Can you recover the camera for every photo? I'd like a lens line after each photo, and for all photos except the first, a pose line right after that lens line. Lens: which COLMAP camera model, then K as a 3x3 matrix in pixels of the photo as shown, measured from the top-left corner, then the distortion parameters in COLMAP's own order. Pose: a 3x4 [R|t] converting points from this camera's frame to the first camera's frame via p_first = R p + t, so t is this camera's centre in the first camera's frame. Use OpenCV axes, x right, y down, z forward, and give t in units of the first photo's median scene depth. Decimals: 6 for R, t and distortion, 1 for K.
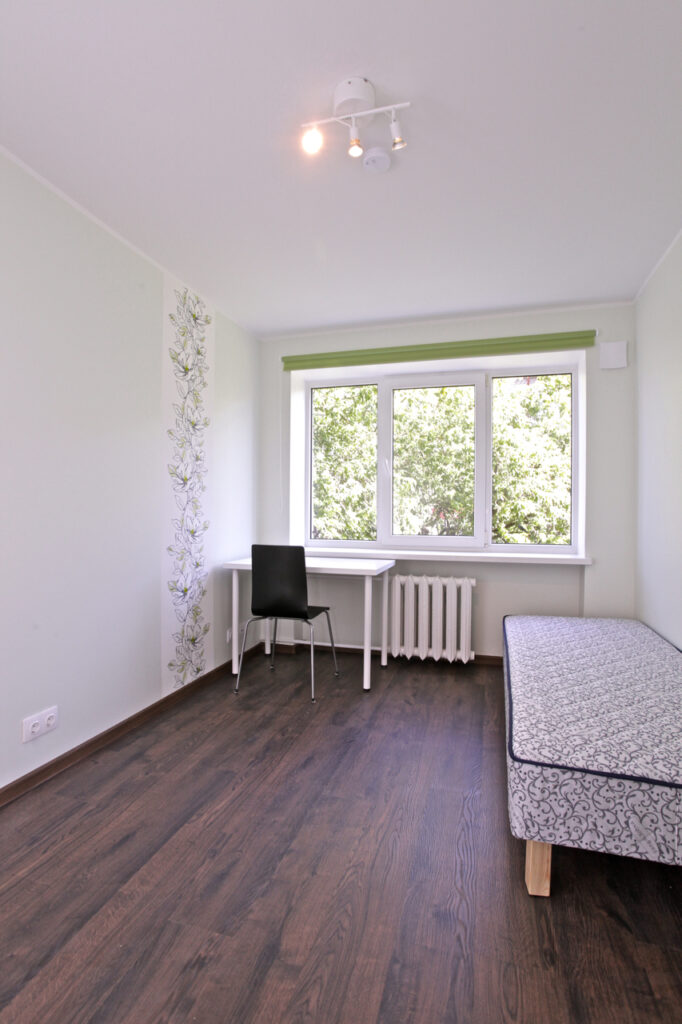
lens RADIAL K [[501.7, 0, 341.0], [0, 501.7, 512.0], [0, 0, 1]] dist [-0.069372, 0.026894]
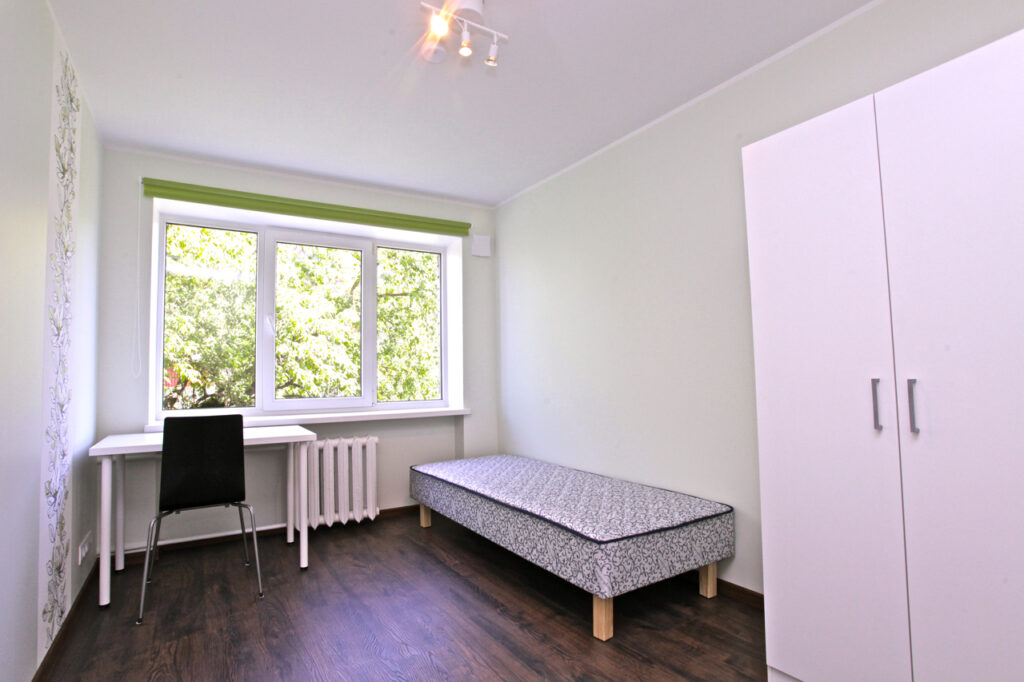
lens RADIAL K [[508.1, 0, 510.4], [0, 508.1, 343.5], [0, 0, 1]] dist [-0.073205, 0.028483]
pose [[0.661206, 0.026369, 0.749741, -0.393109], [0.022146, 0.998260, -0.054641, 0.004914], [-0.749878, 0.052733, 0.659472, 0.097940]]
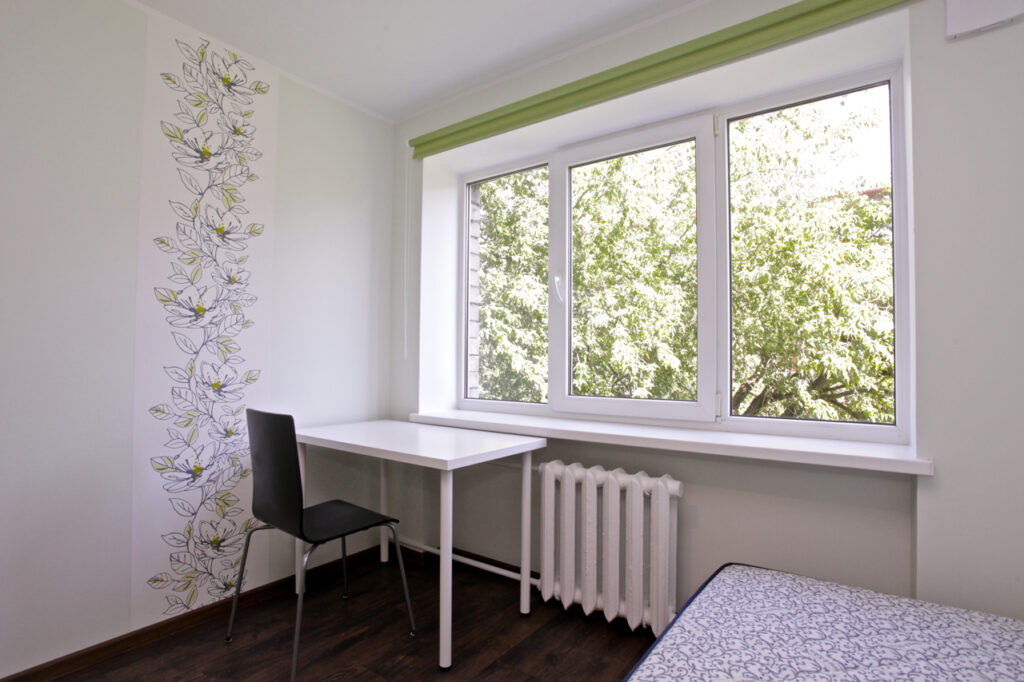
lens RADIAL K [[501.7, 0, 505.9], [0, 501.7, 348.6], [0, 0, 1]] dist [-0.069372, 0.026894]
pose [[0.940564, -0.006872, -0.339547, 0.314510], [-0.001978, 0.999667, -0.025711, 0.005215], [0.339611, 0.024854, 0.940238, 0.492464]]
